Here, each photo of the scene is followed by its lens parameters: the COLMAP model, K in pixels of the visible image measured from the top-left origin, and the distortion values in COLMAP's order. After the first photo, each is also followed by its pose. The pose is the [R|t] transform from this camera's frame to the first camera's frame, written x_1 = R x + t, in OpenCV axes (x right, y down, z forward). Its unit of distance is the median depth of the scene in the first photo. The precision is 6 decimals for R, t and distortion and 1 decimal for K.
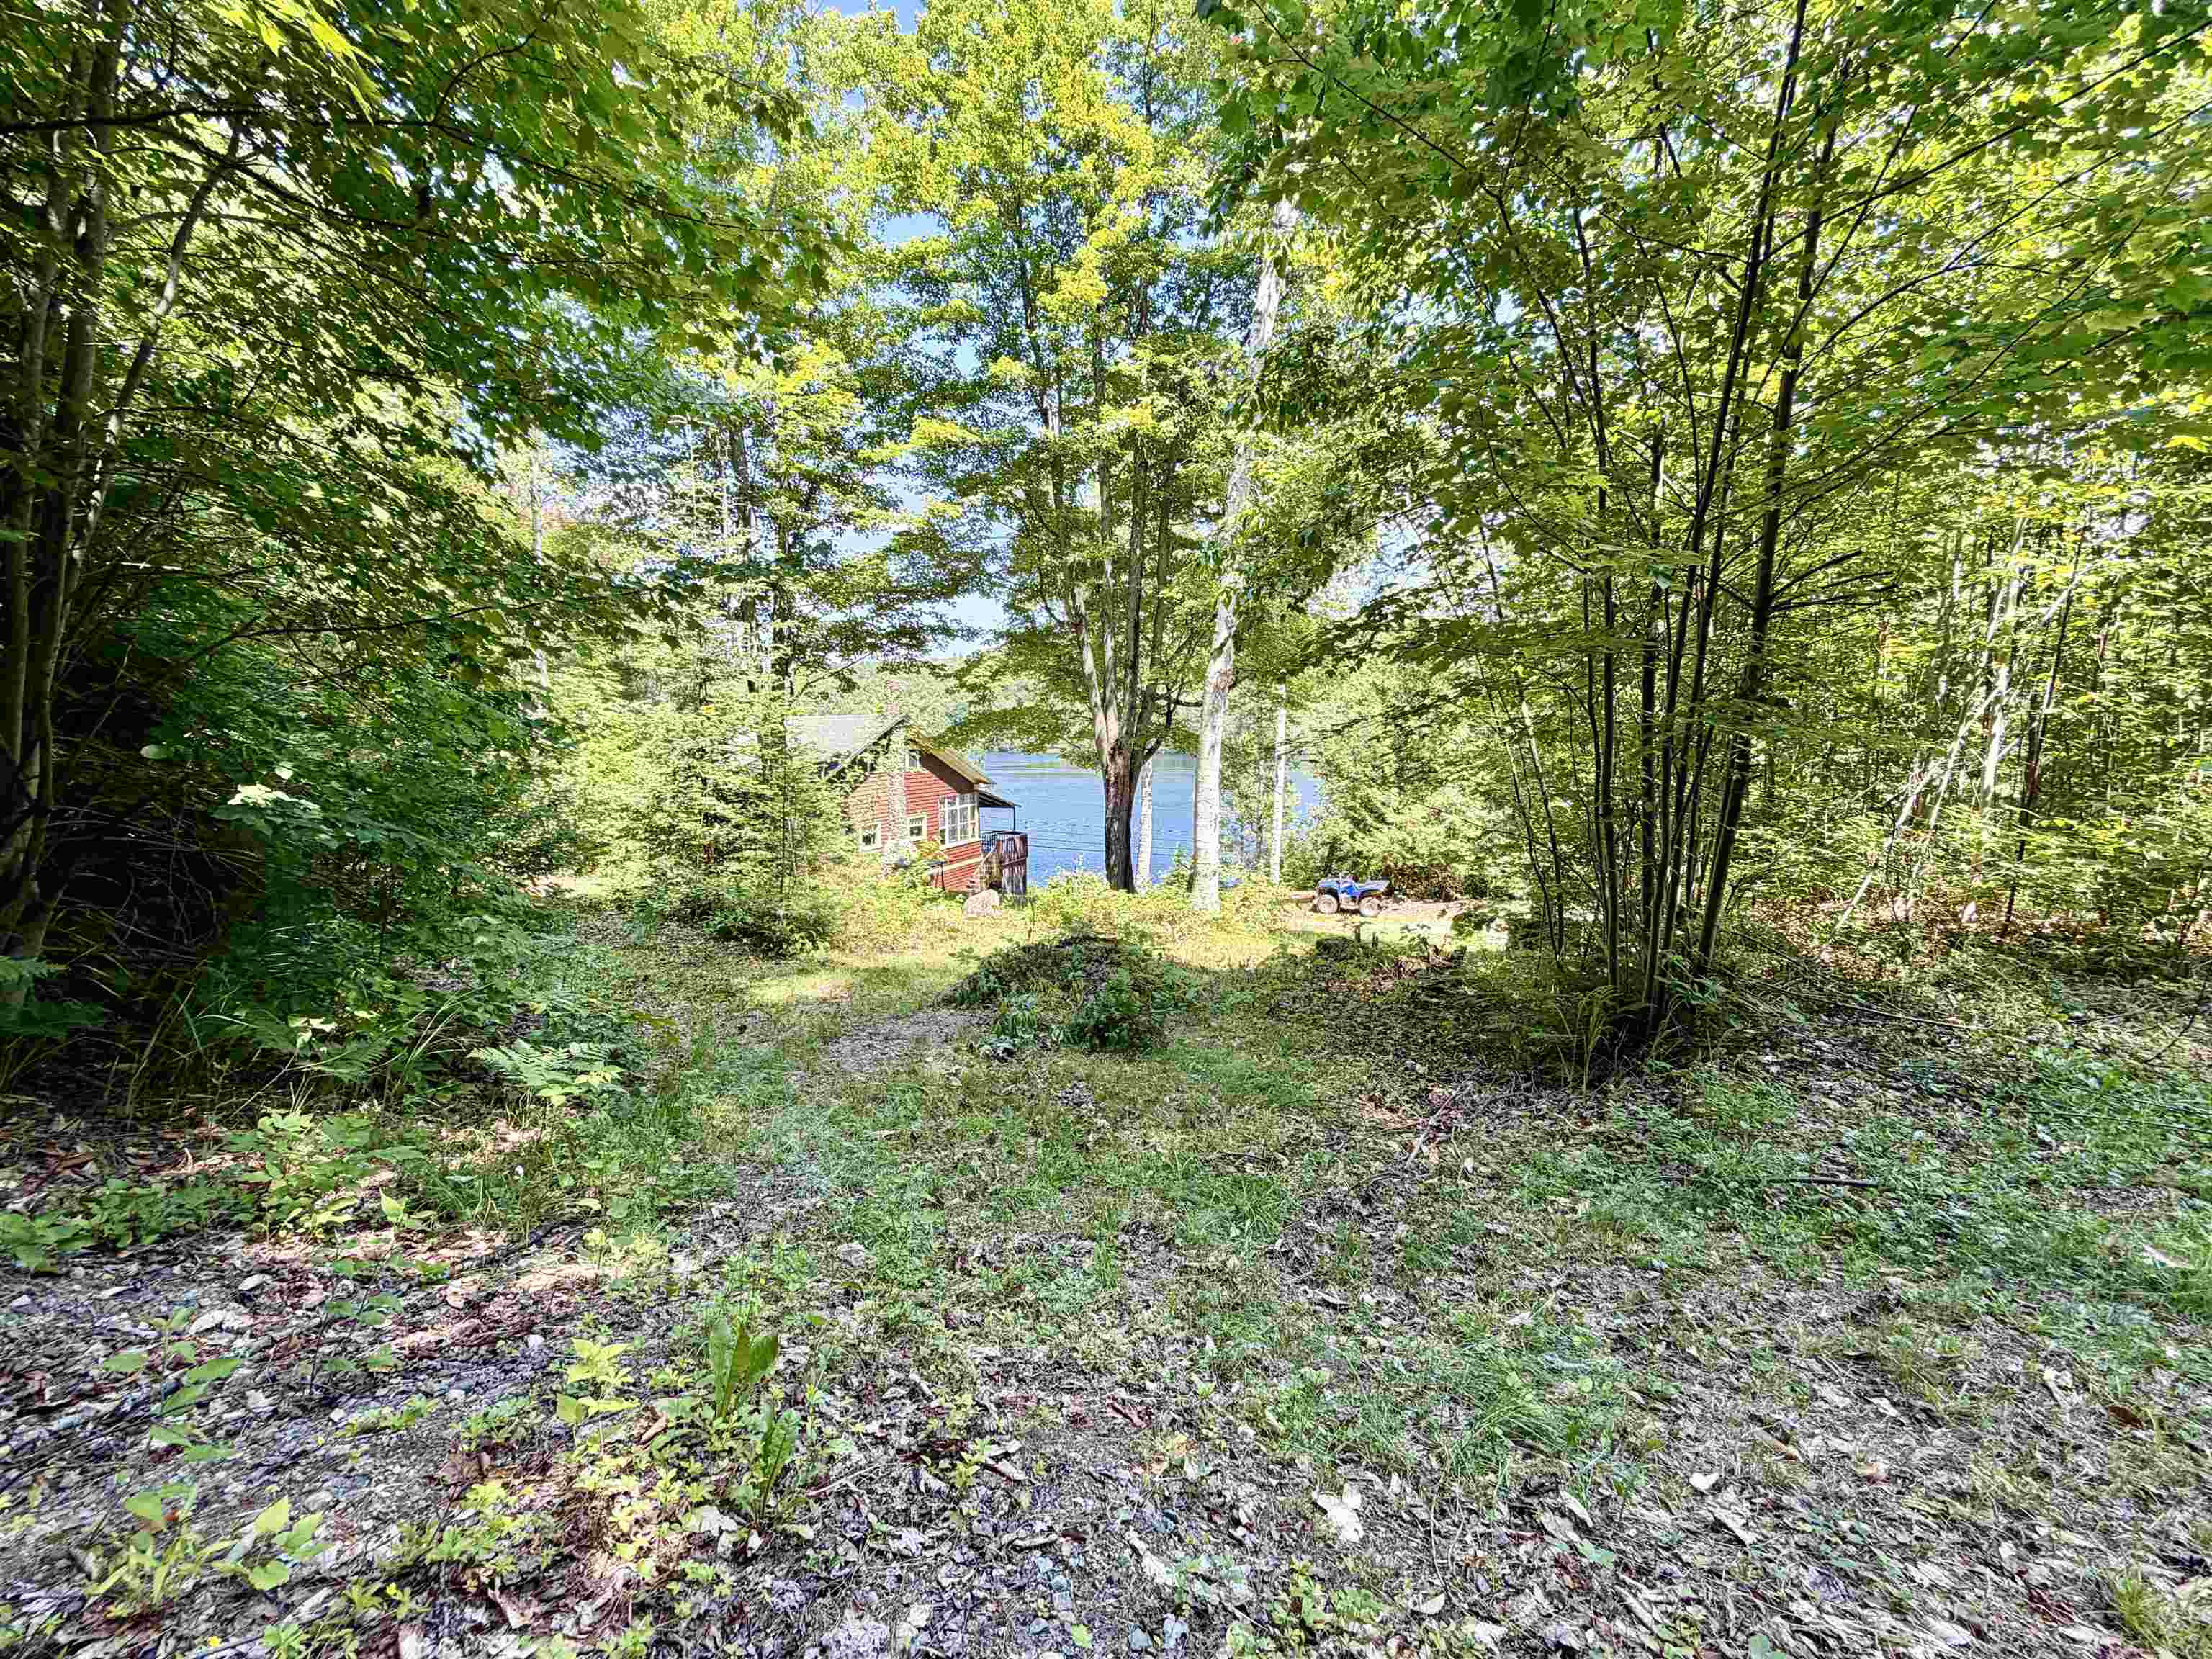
lens RADIAL K [[880.6, 0, 1103.1], [0, 880.6, 829.6], [0, 0, 1]] dist [-0.001290, 0.000370]
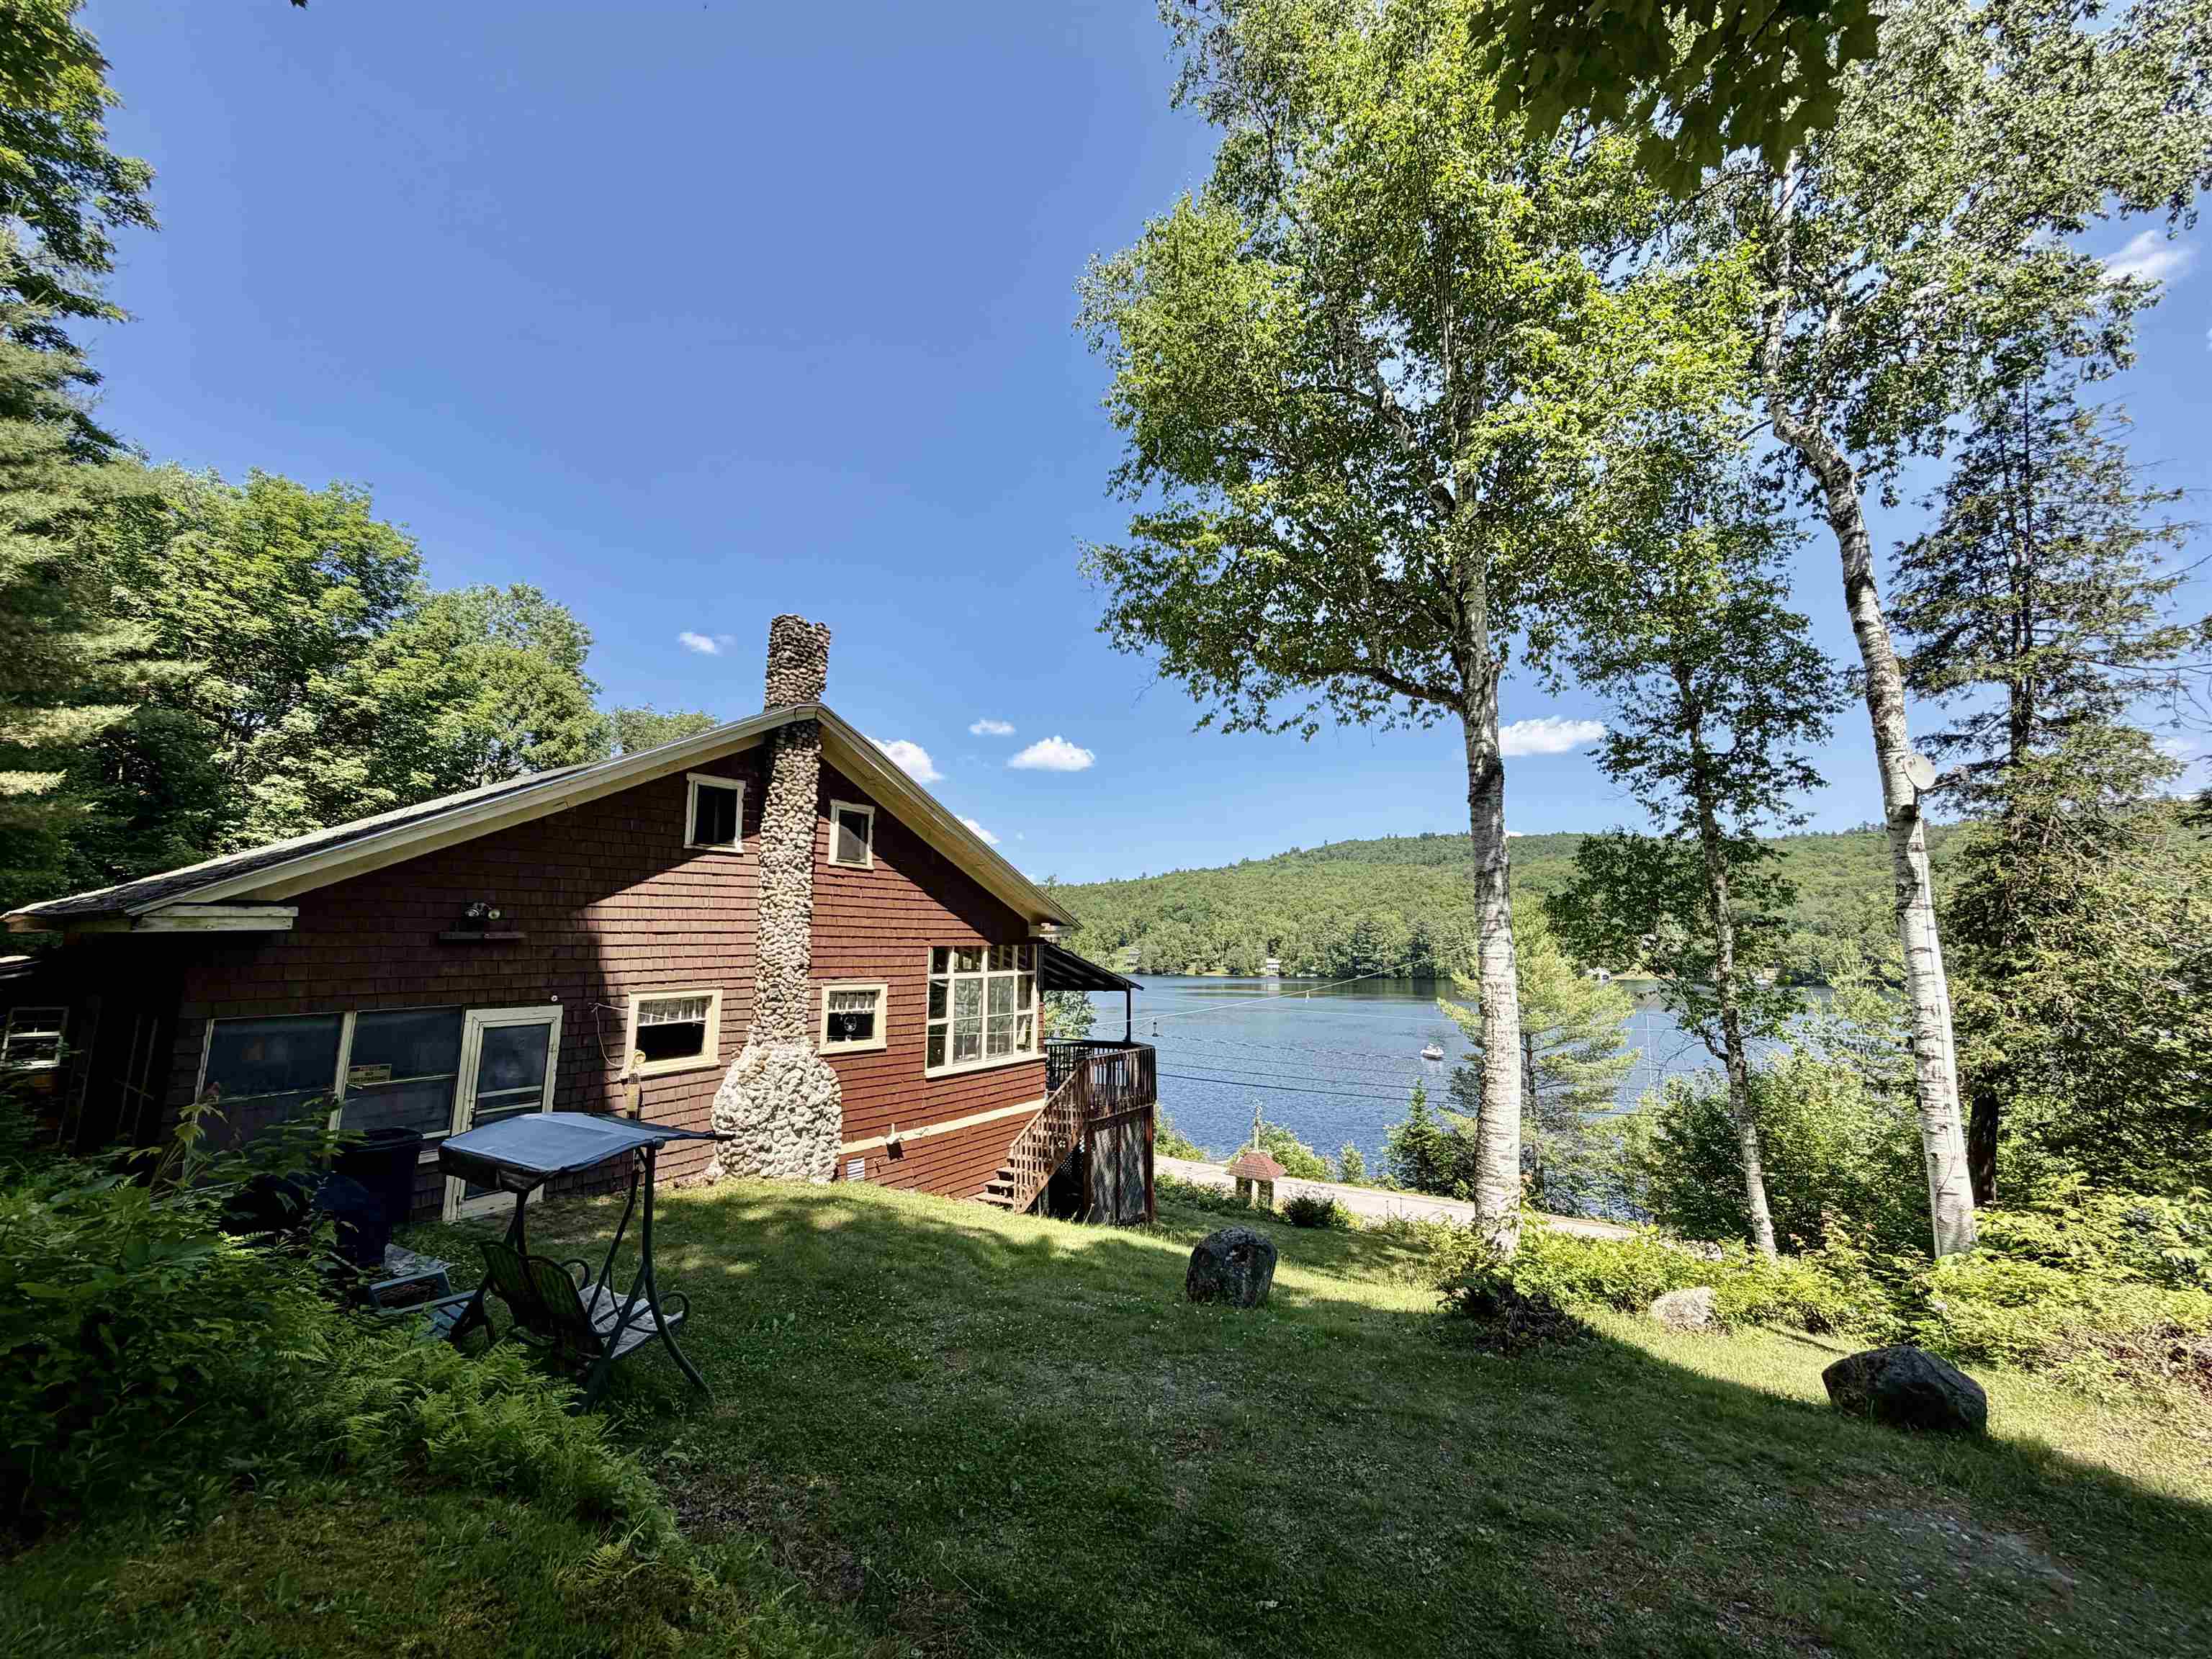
lens RADIAL K [[880.6, 0, 1097.4], [0, 880.6, 824.0], [0, 0, 1]] dist [-0.001290, 0.000370]
pose [[0.983646, -0.024784, -0.178400, -0.058255], [-0.022042, 0.966479, -0.255798, 0.019076], [0.178759, 0.255547, 0.950127, 0.985763]]
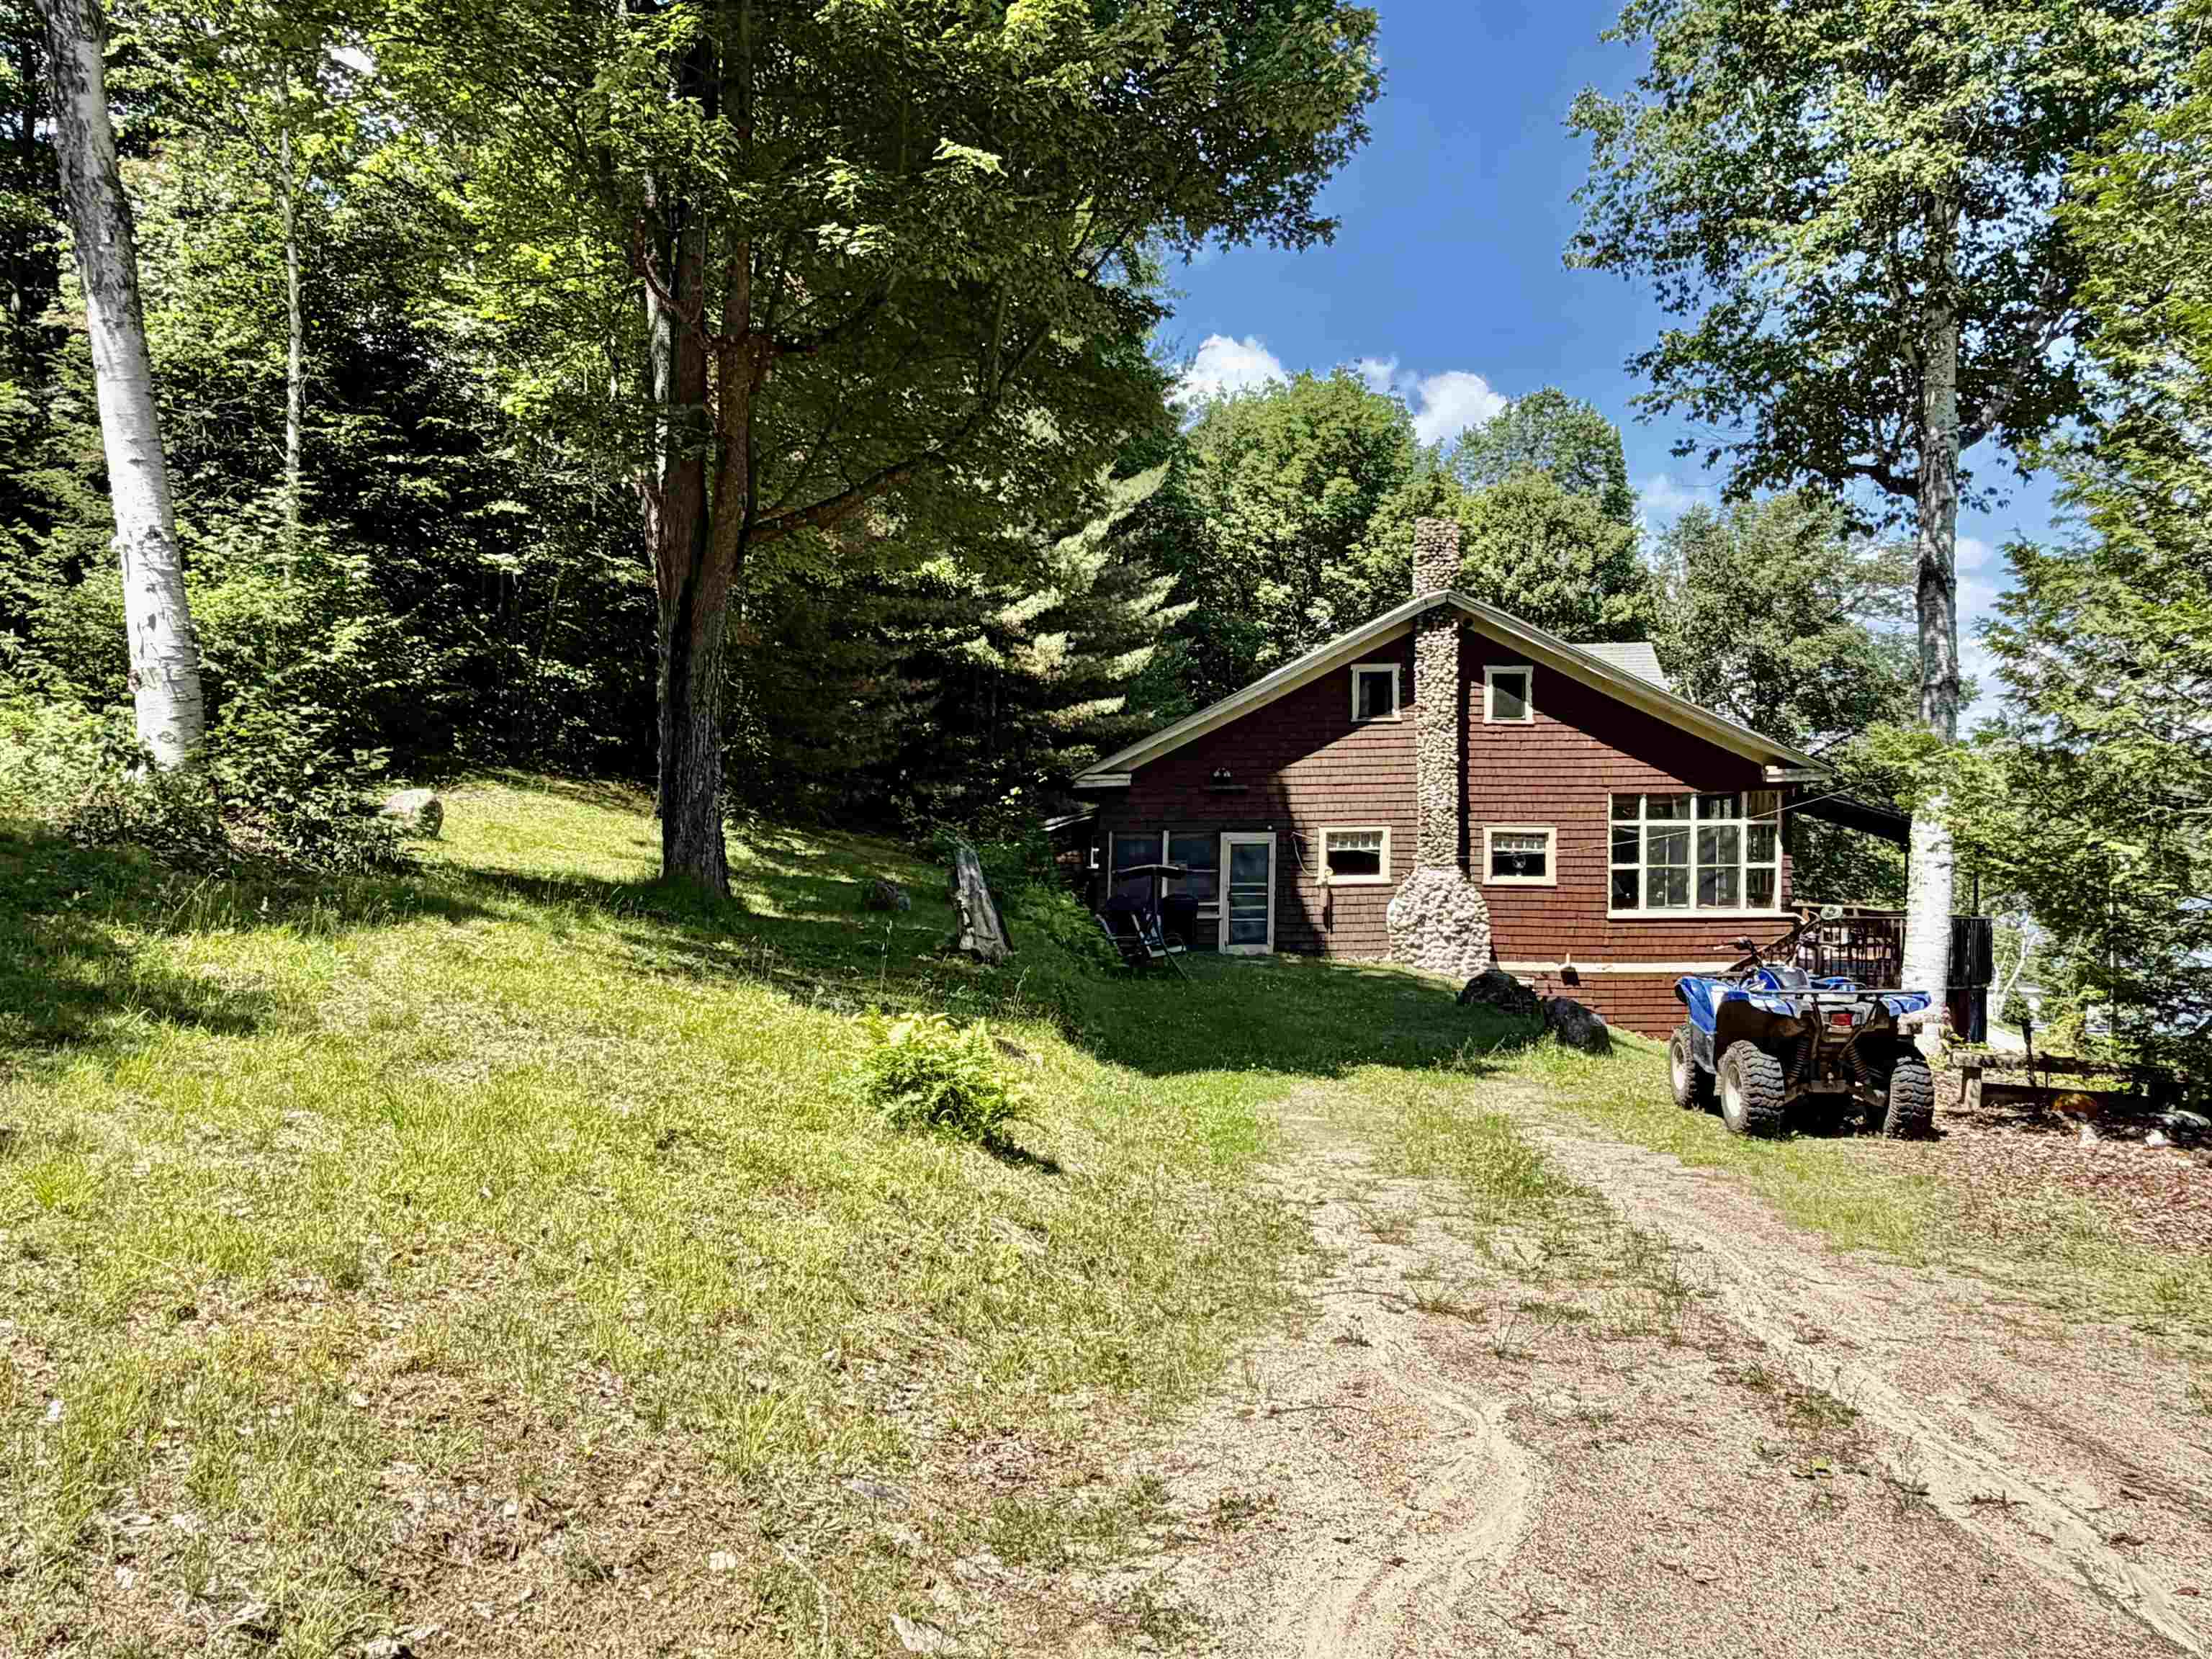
lens RADIAL K [[1543.9, 0, 1107.5], [0, 1543.9, 833.3], [0, 0, 1]] dist [-0.049396, 0.000309]
pose [[0.348557, -0.003798, -0.937280, 0.658898], [-0.113040, 0.992522, -0.046059, 0.069215], [0.930446, 0.122004, 0.345522, 0.853872]]
